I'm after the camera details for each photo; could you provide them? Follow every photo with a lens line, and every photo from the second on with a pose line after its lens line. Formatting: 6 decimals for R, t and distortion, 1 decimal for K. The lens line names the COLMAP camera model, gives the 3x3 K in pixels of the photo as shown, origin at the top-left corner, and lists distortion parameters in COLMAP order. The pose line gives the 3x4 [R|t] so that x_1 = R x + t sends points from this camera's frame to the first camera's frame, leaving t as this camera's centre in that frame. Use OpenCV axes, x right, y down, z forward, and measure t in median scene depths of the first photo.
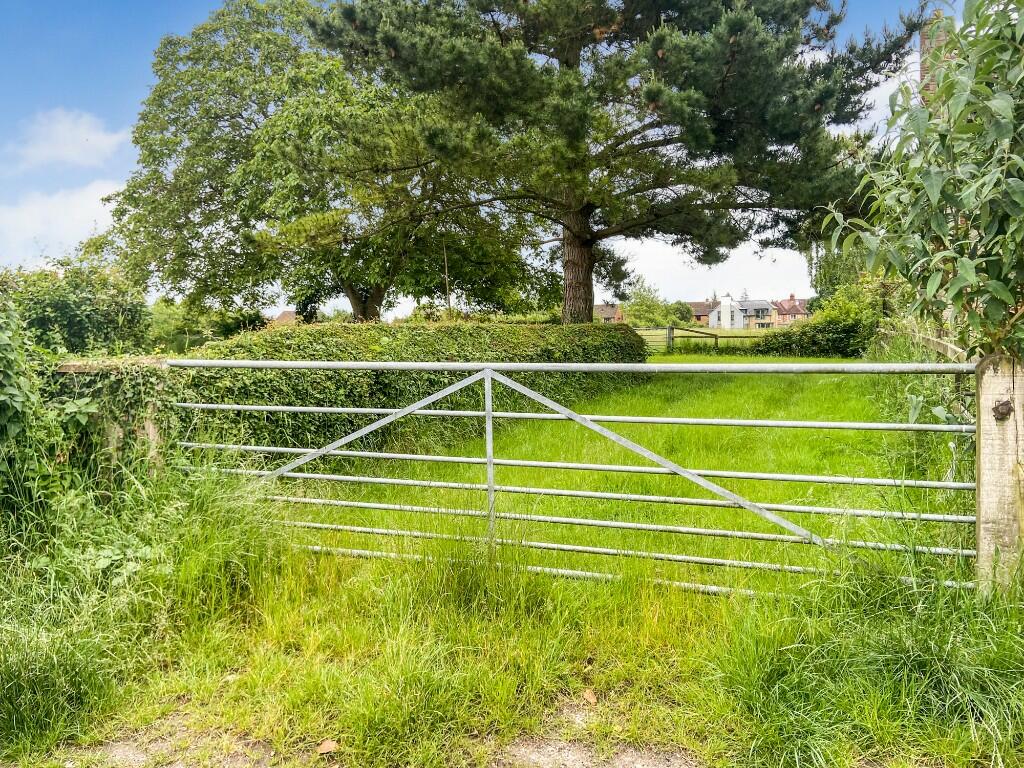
lens RADIAL K [[761.8, 0, 495.2], [0, 761.8, 365.0], [0, 0, 1]] dist [0.127210, -0.160791]
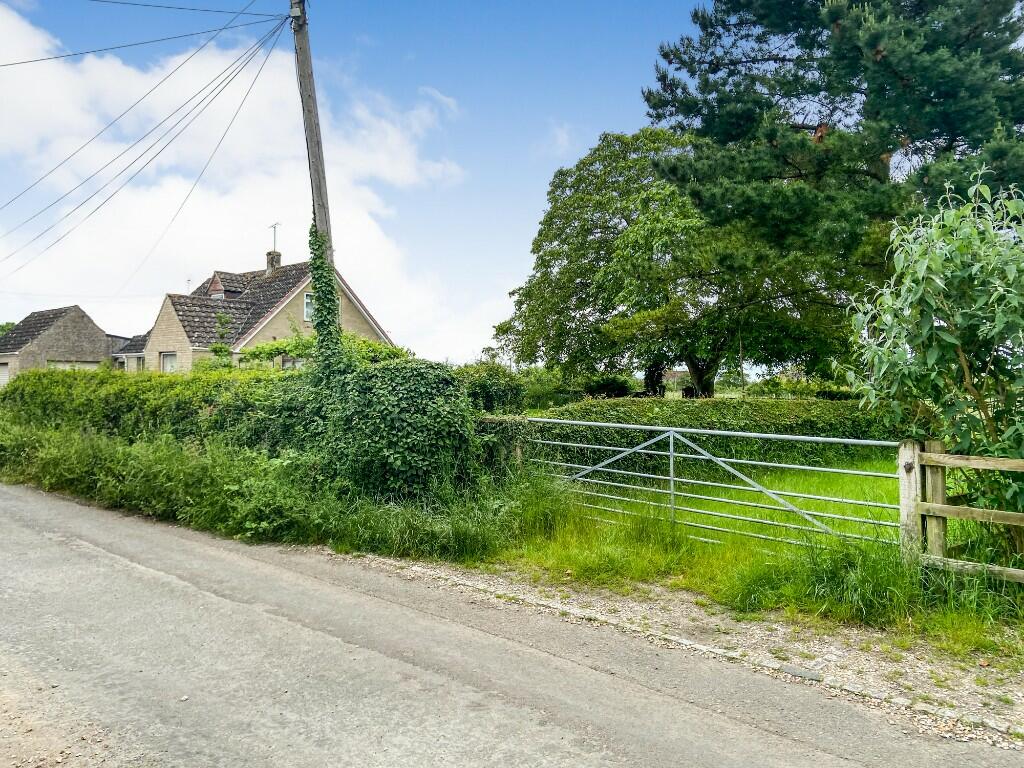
lens RADIAL K [[761.8, 0, 495.2], [0, 761.8, 365.0], [0, 0, 1]] dist [0.127210, -0.160791]
pose [[0.885859, 0.014106, -0.463740, 0.196287], [-0.047963, 0.996967, -0.061294, -0.008287], [0.461469, 0.076540, 0.883849, -0.375961]]
